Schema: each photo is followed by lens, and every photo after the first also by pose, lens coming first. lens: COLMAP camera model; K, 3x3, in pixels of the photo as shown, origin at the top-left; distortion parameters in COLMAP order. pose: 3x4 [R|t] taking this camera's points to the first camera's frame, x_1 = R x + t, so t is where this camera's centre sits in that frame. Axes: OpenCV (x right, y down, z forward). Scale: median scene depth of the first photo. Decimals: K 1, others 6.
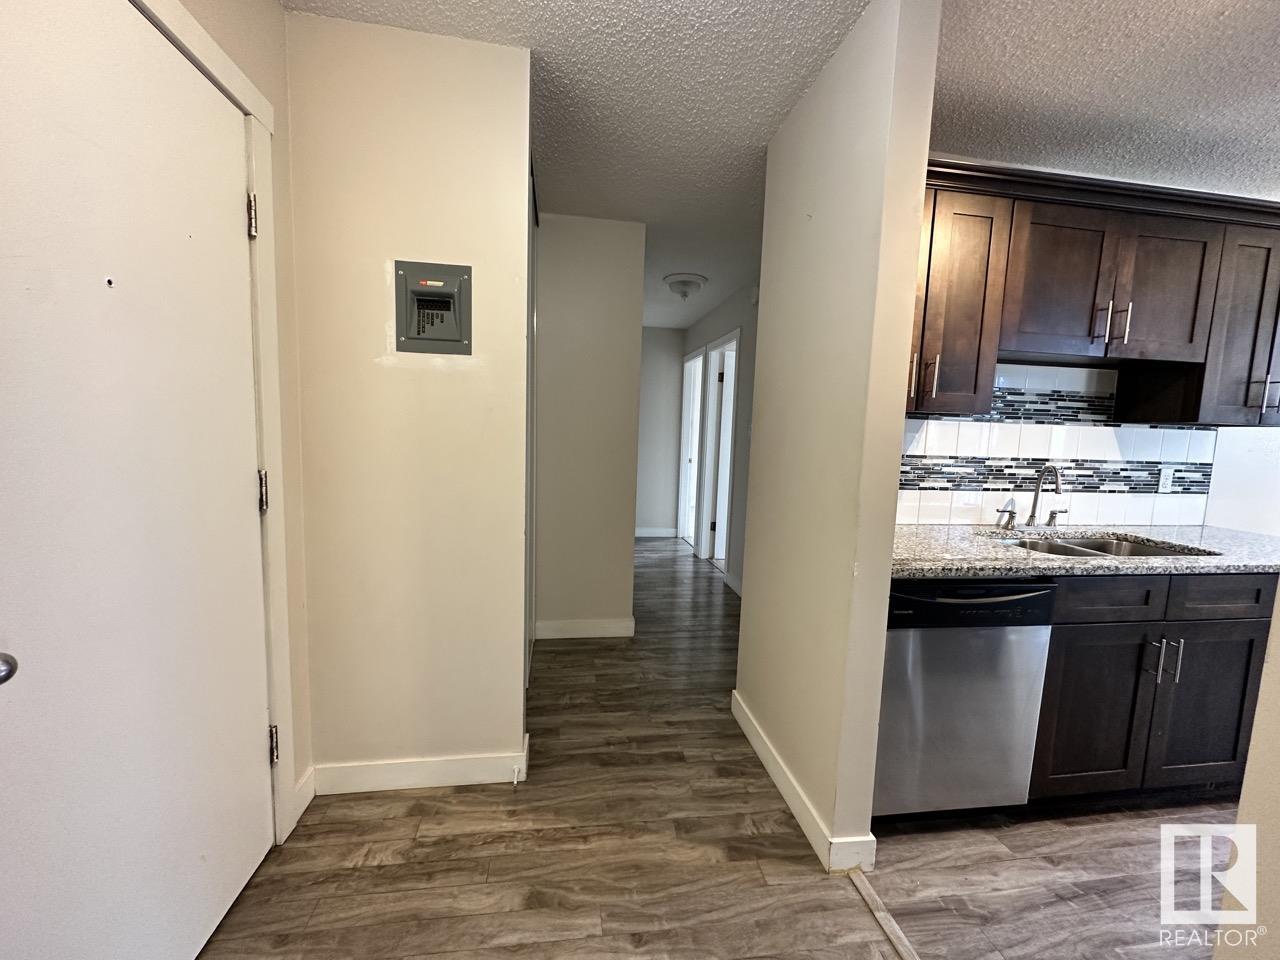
lens RADIAL K [[507.9, 0, 648.9], [0, 507.9, 479.4], [0, 0, 1]] dist [-0.003491, 0.000783]
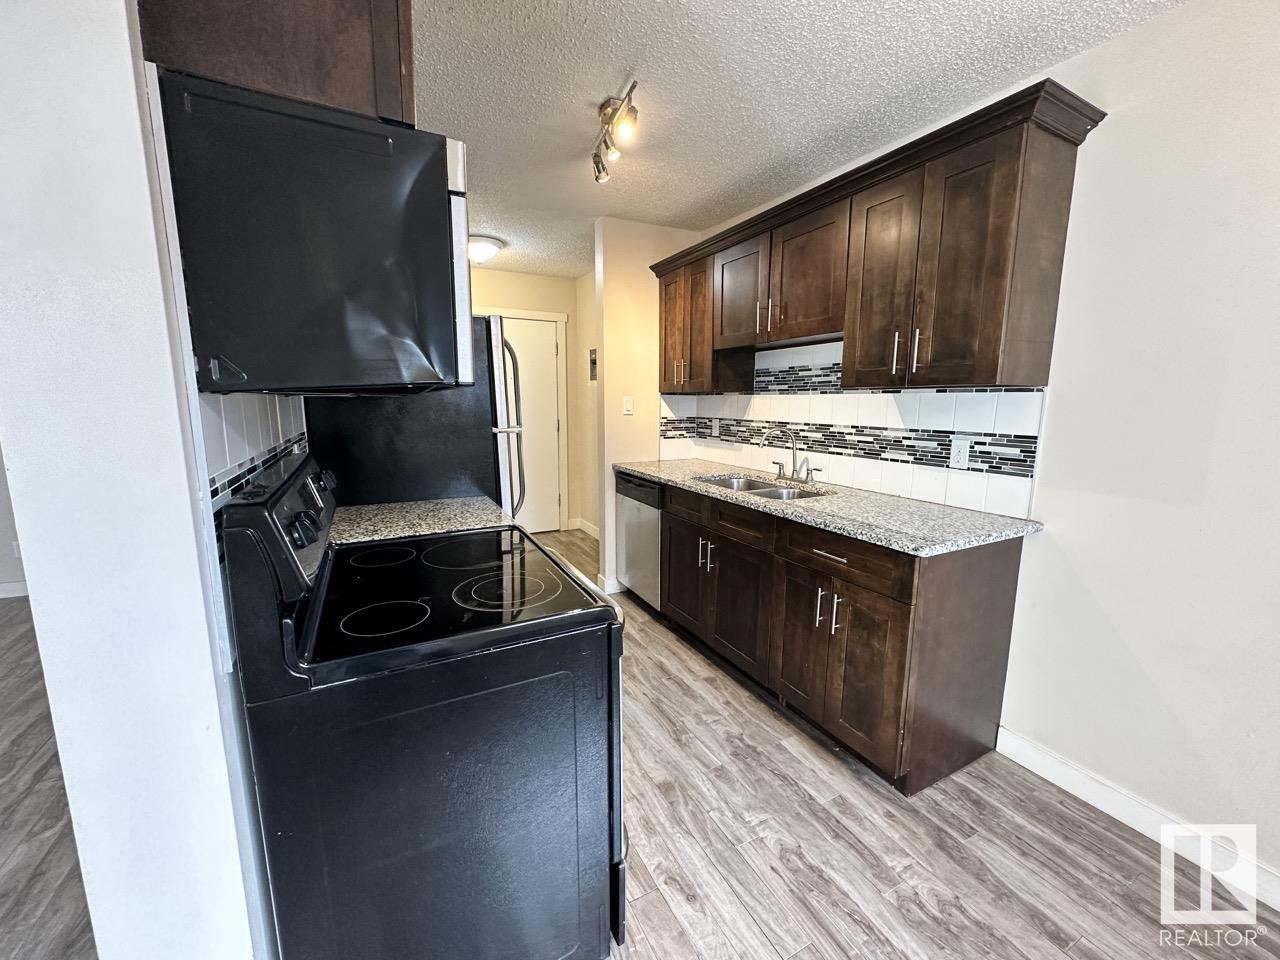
lens RADIAL K [[507.9, 0, 637.8], [0, 507.9, 480.4], [0, 0, 1]] dist [-0.003491, 0.000783]
pose [[0.322053, 0.116735, -0.939497, 1.724629], [-0.088112, 0.991757, 0.093024, 0.015397], [0.942612, 0.052822, 0.329685, 0.228193]]
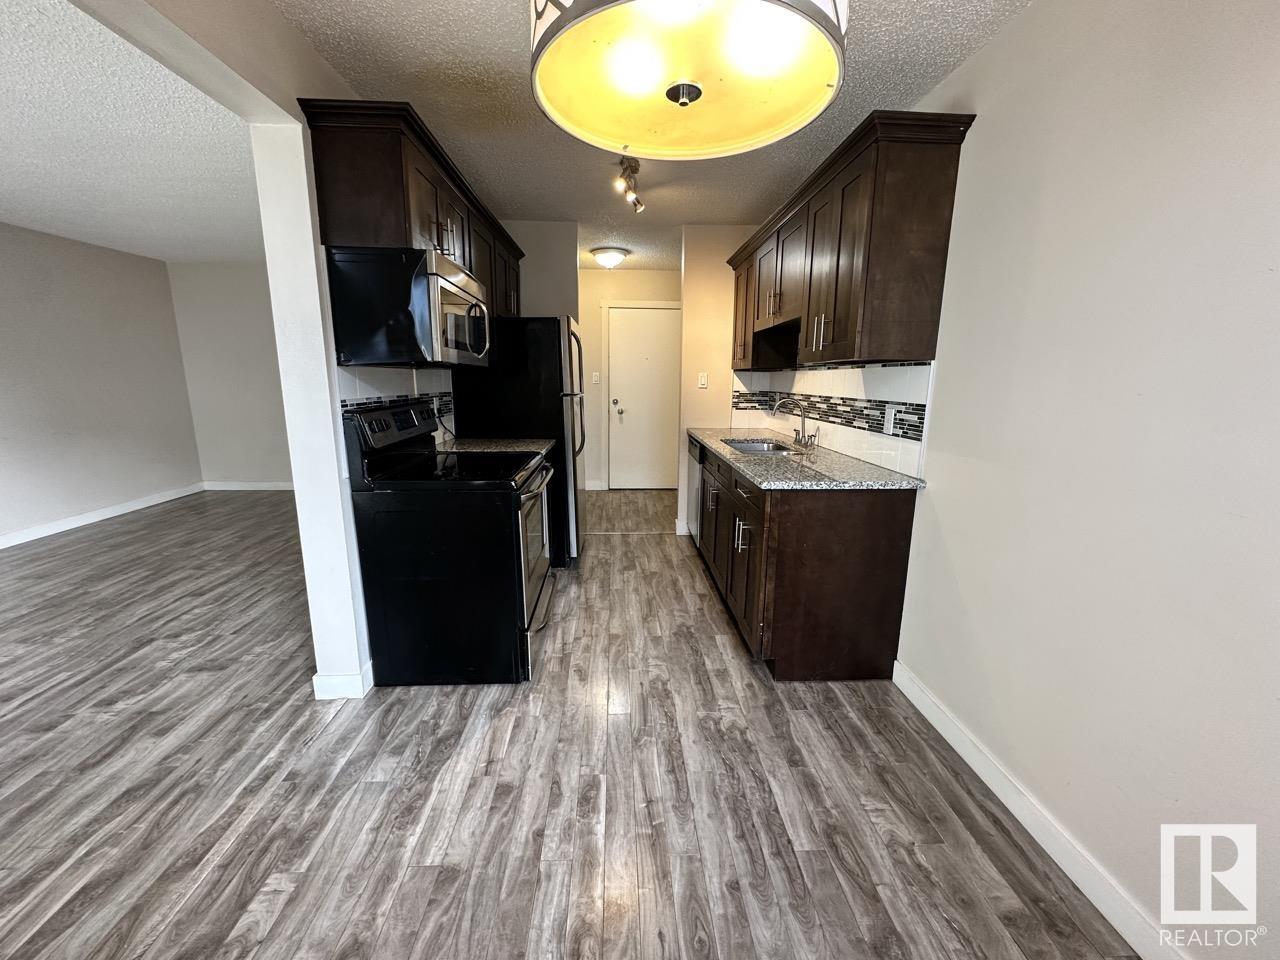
lens RADIAL K [[507.9, 0, 639.1], [0, 507.9, 480.6], [0, 0, 1]] dist [-0.003491, 0.000783]
pose [[-0.107871, 0.161878, -0.980897, 2.128390], [-0.112170, 0.978372, 0.173796, -0.001624], [0.987817, 0.128775, -0.087380, 0.660790]]
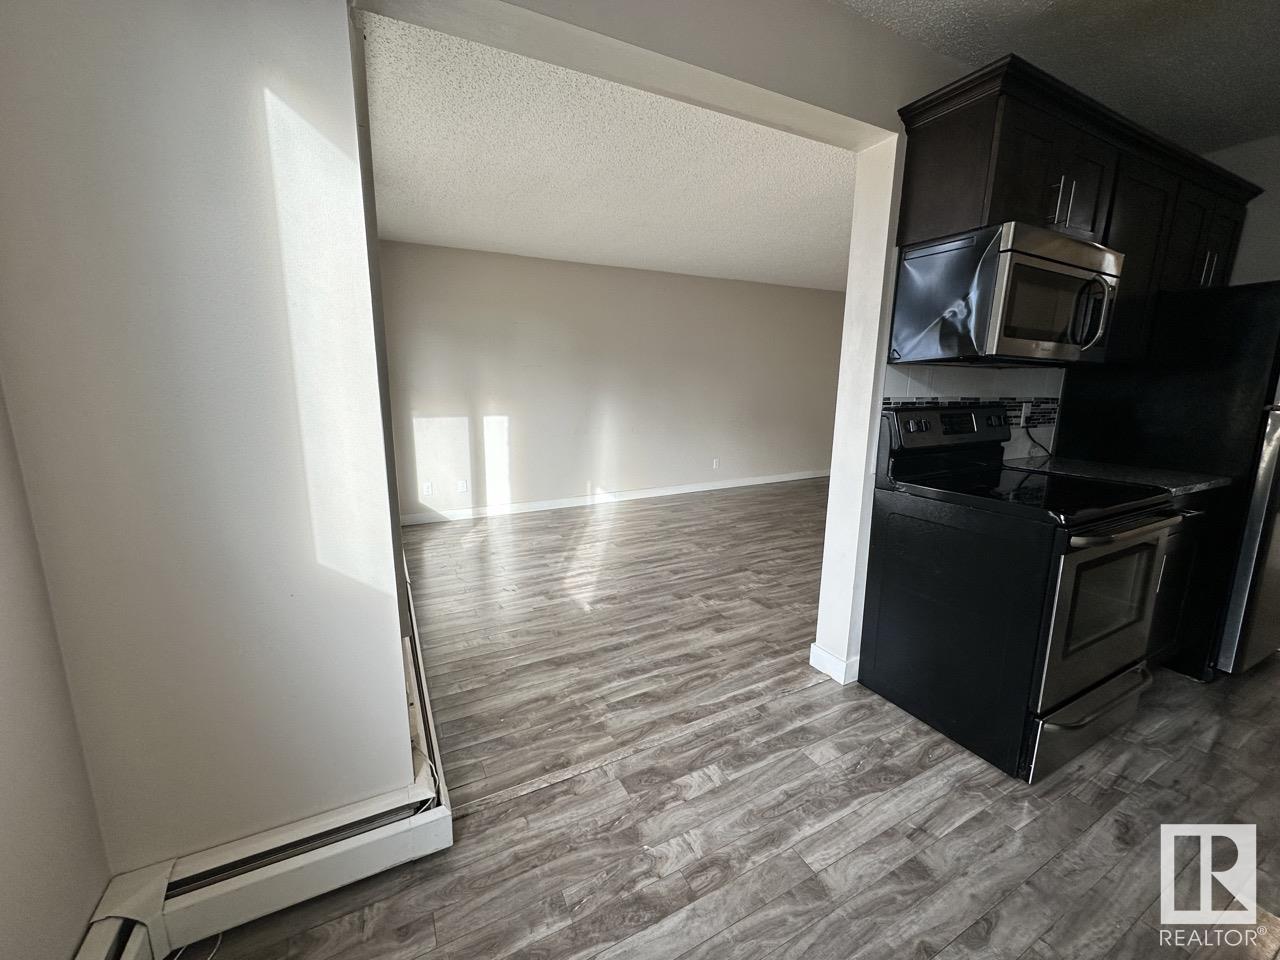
lens RADIAL K [[507.9, 0, 640.0], [0, 507.9, 481.4], [0, 0, 1]] dist [-0.003491, 0.000783]
pose [[-0.946958, 0.015904, -0.320962, 2.003728], [-0.076144, 0.959228, 0.272184, 0.002980], [0.312205, 0.282186, -0.907138, 0.774597]]
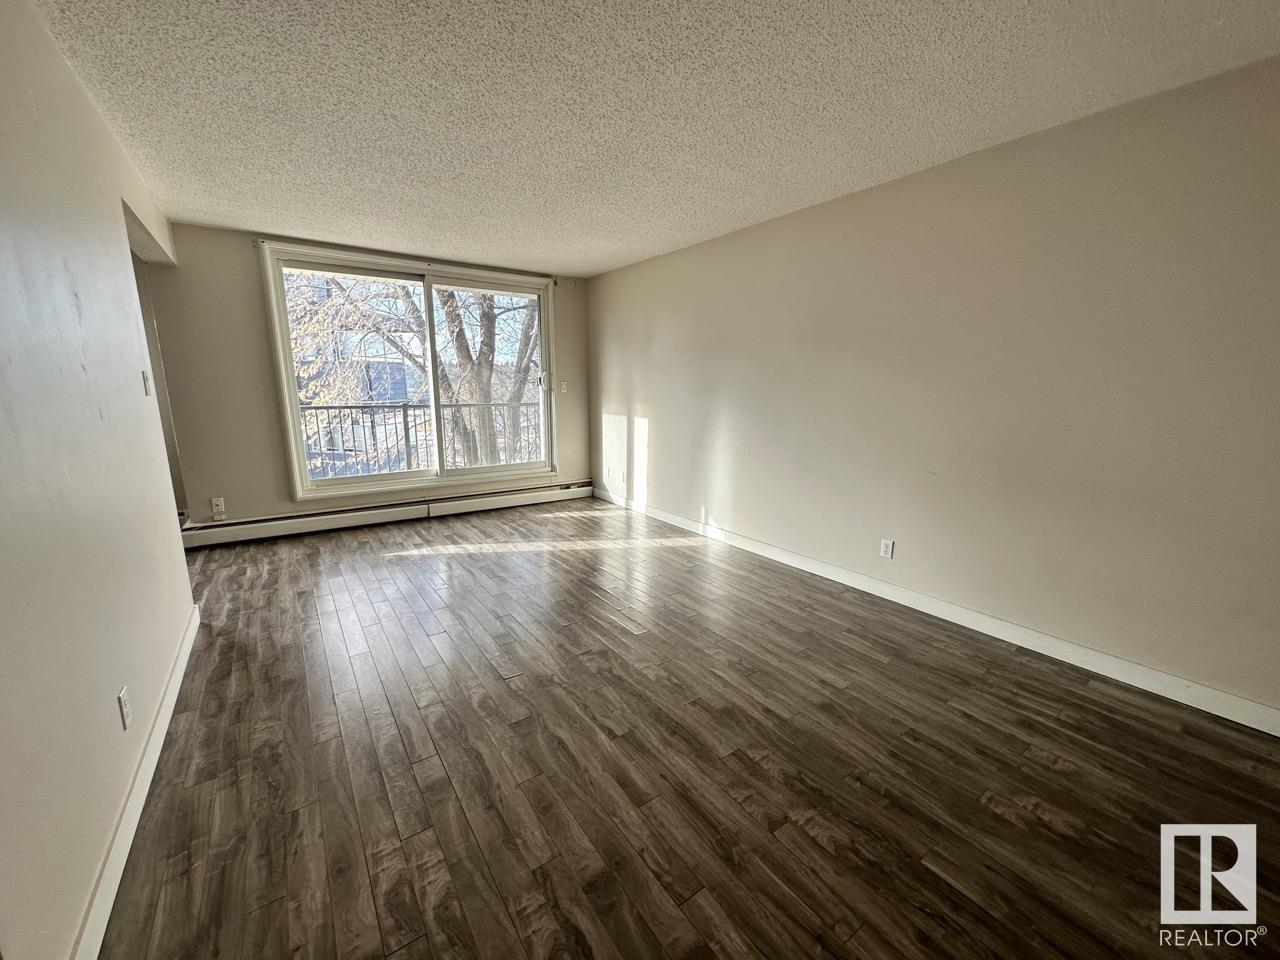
lens RADIAL K [[507.9, 0, 638.6], [0, 507.9, 486.5], [0, 0, 1]] dist [-0.003491, 0.000783]
pose [[-0.441440, -0.223133, 0.869104, -0.106282], [0.067461, 0.957593, 0.280117, 0.032045], [-0.894751, 0.182286, -0.407667, -0.458060]]
